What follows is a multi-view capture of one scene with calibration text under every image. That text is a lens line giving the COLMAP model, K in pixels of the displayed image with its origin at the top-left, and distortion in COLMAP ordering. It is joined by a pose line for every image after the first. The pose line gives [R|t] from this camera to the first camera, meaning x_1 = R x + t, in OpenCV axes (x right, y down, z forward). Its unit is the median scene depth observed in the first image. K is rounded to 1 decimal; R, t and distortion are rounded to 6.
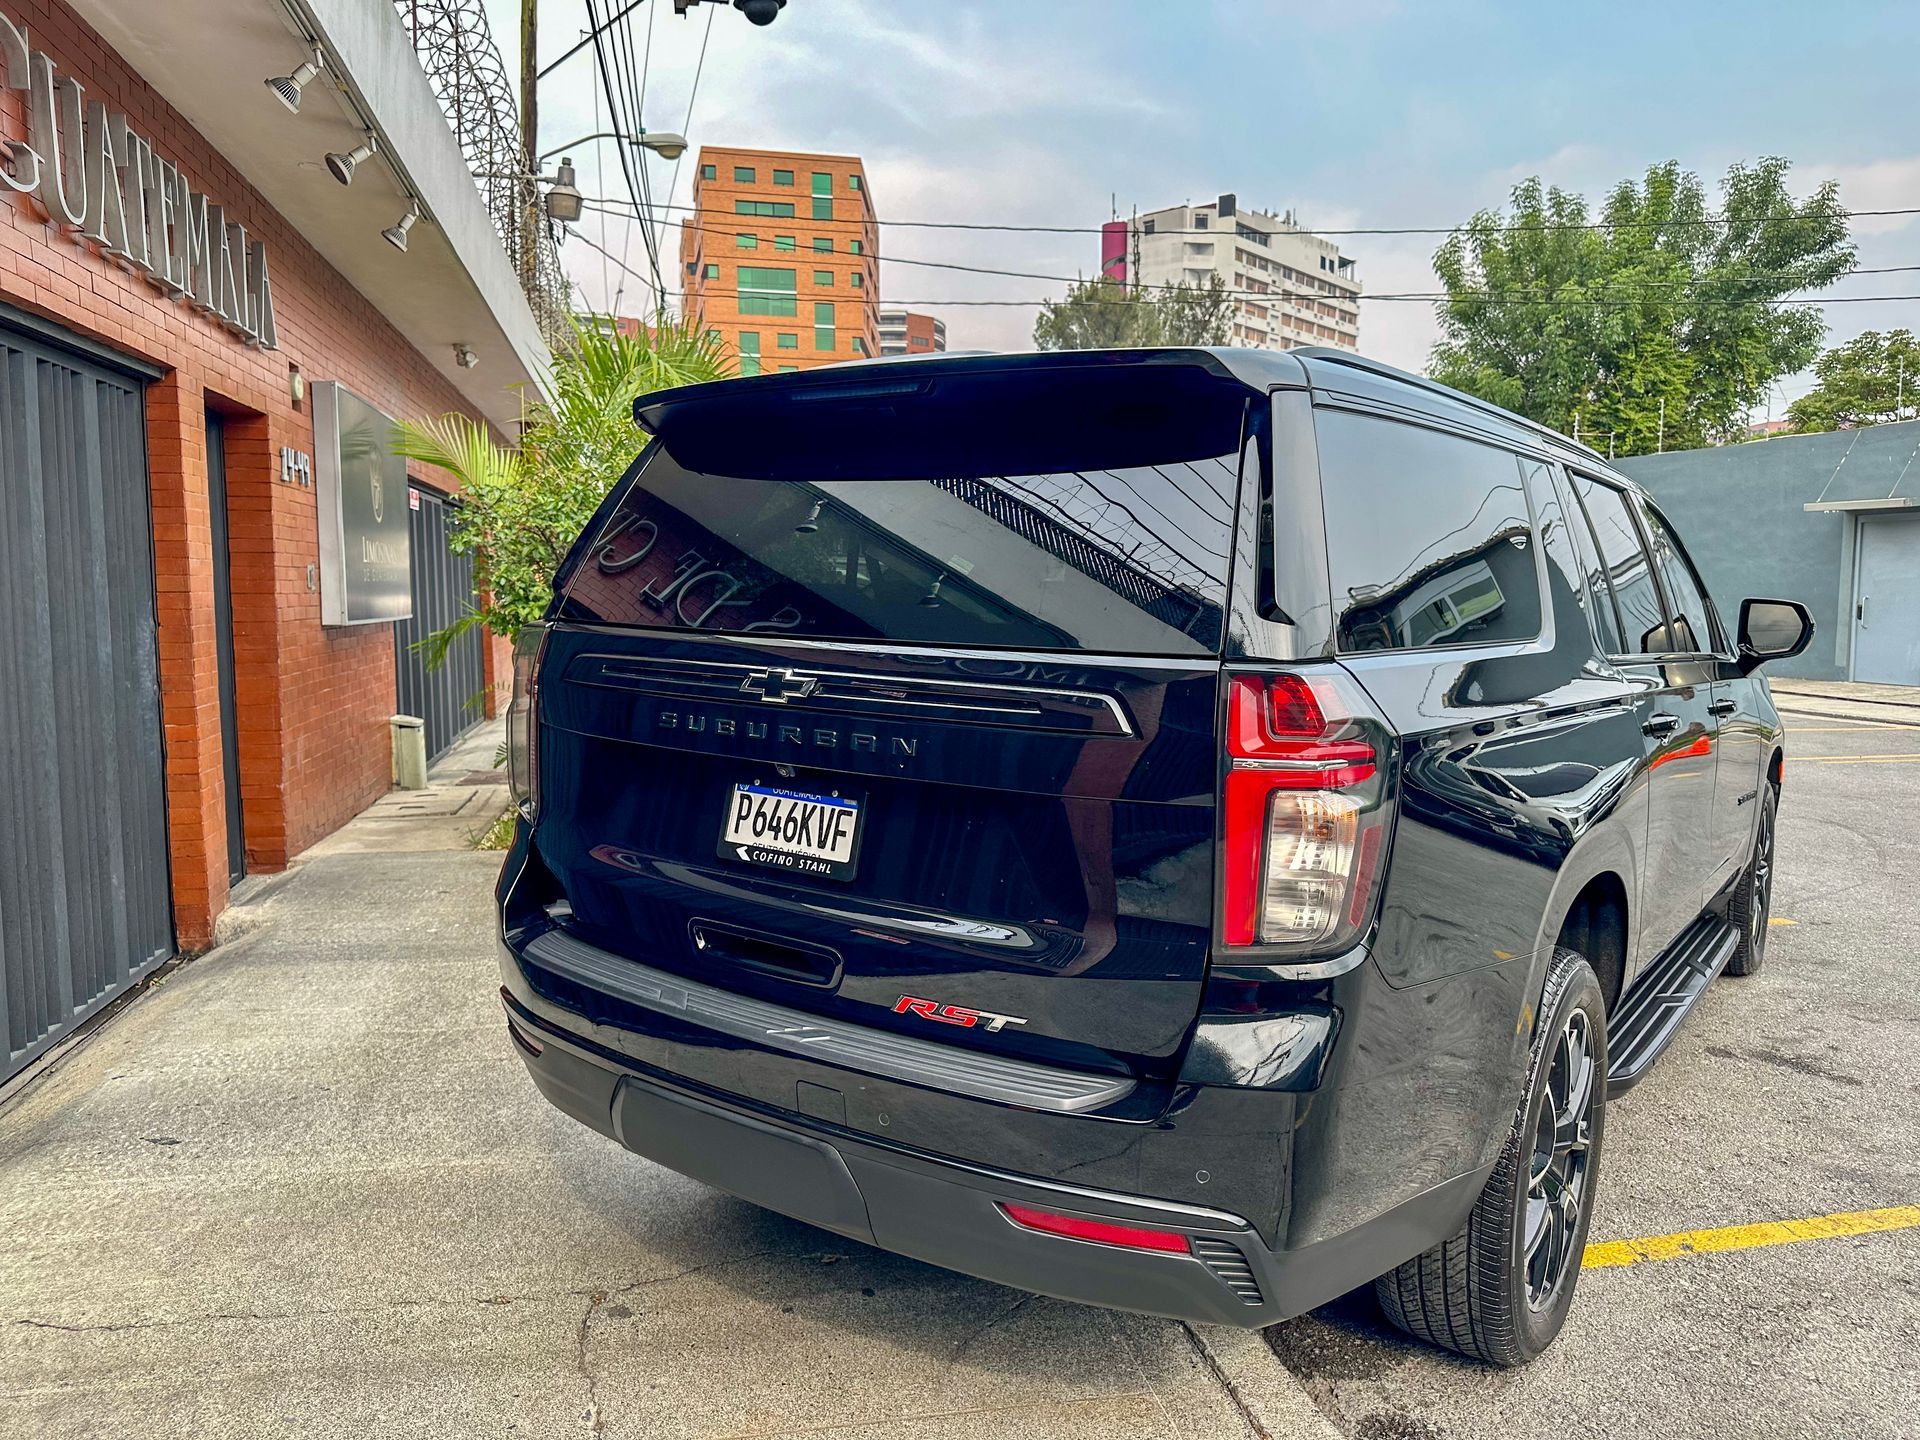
lens RADIAL K [[1352.1, 0, 960.0], [0, 1352.1, 720.0], [0, 0, 1]] dist [0.061865, -0.078681]
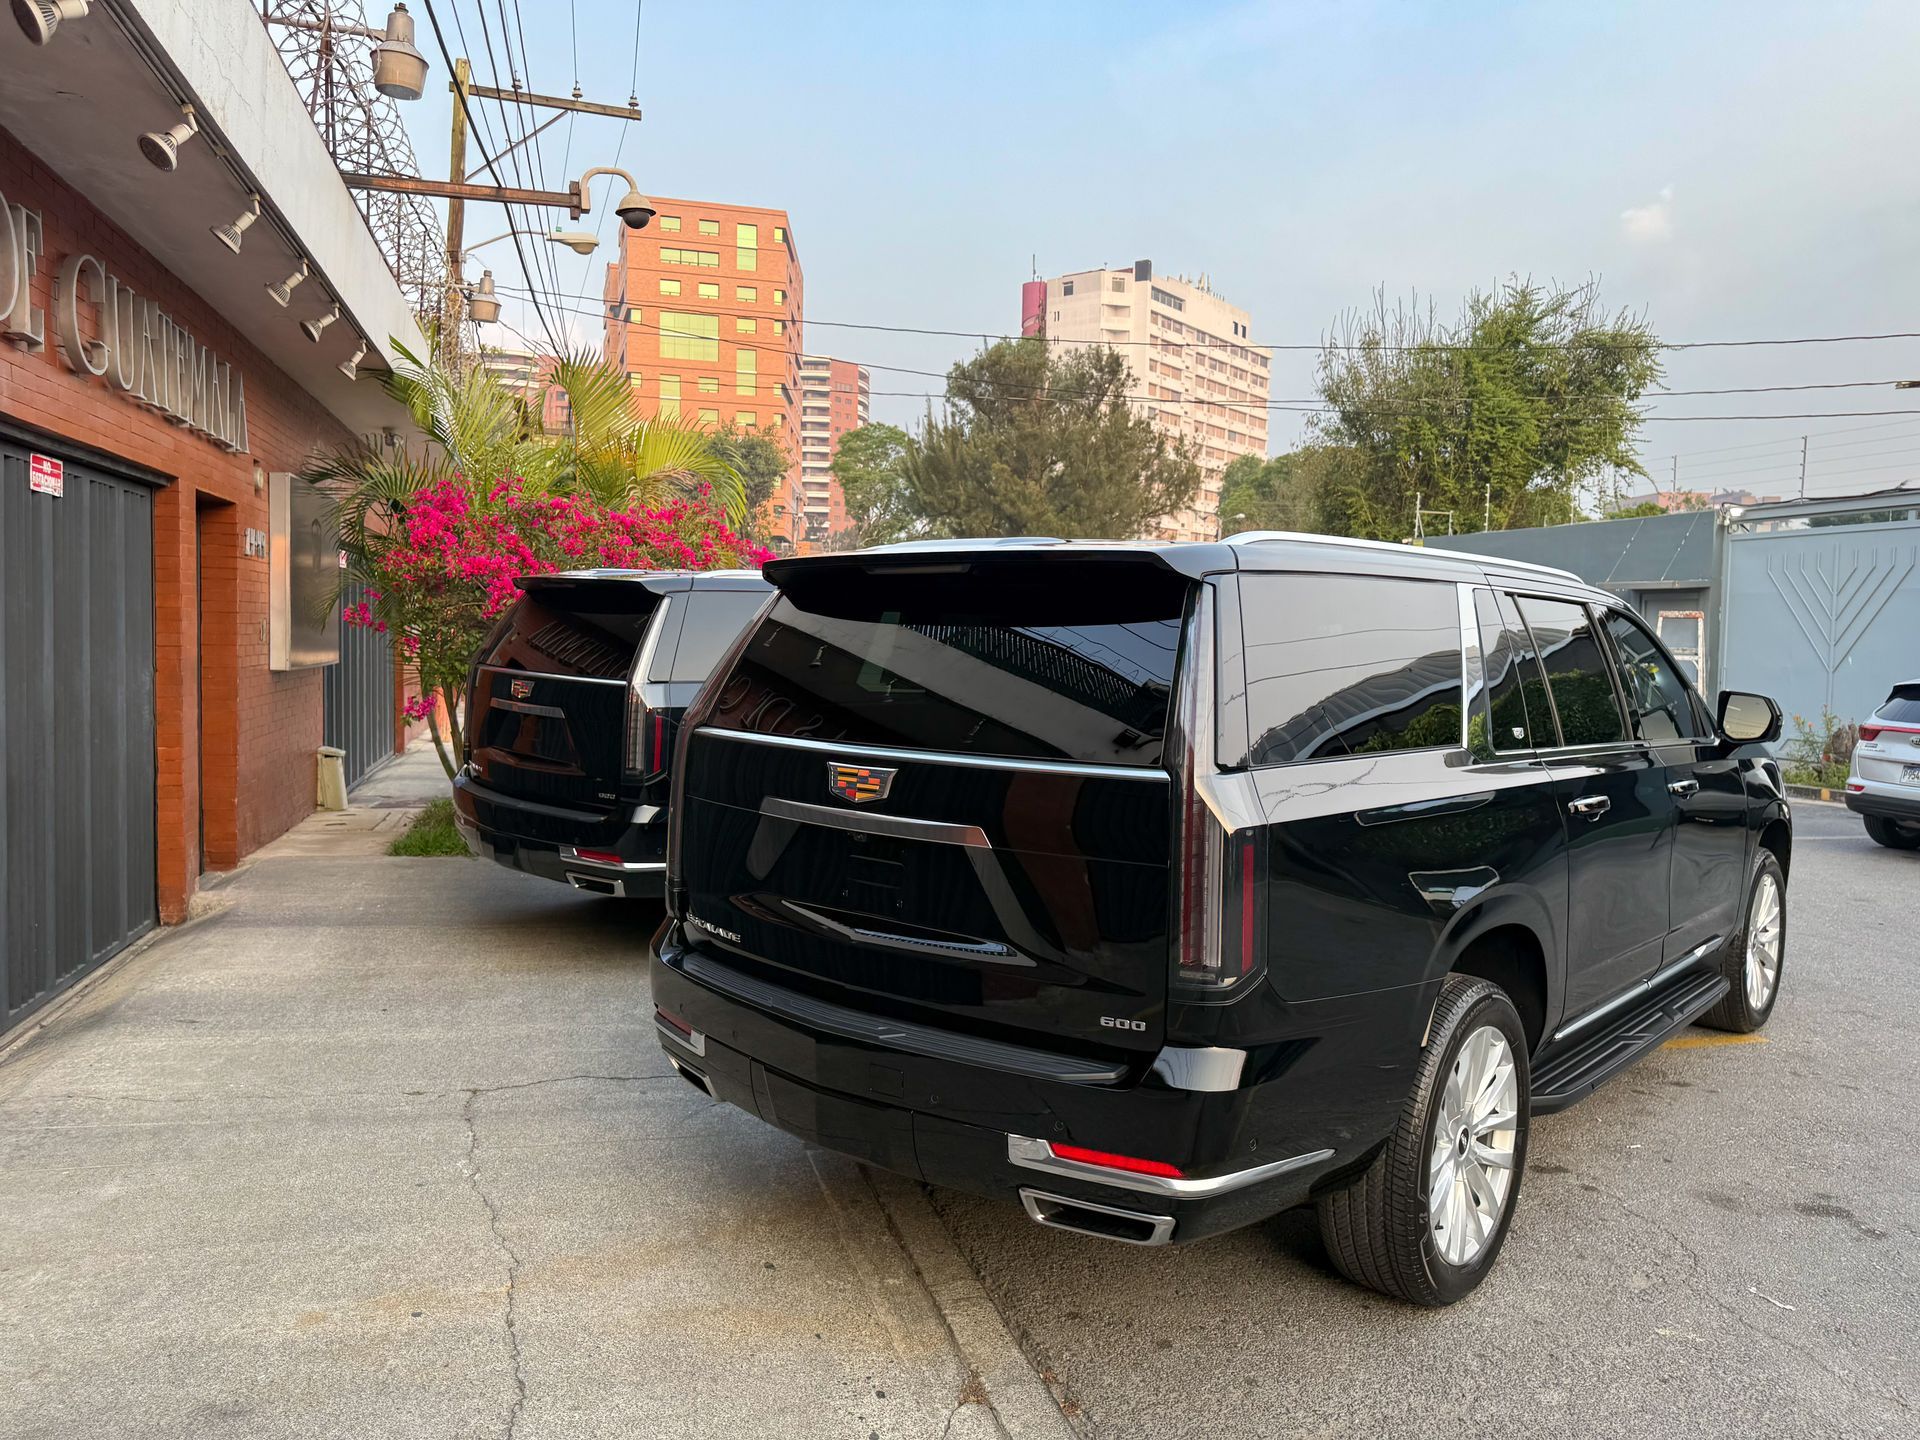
lens RADIAL K [[1375.7, 0, 960.0], [0, 1375.7, 720.0], [0, 0, 1]] dist [-0.000783, -0.000177]
pose [[0.998127, 0.020989, 0.057458, 0.061247], [-0.019034, 0.999228, -0.034362, 0.004500], [-0.058135, 0.033204, 0.997756, -0.202991]]
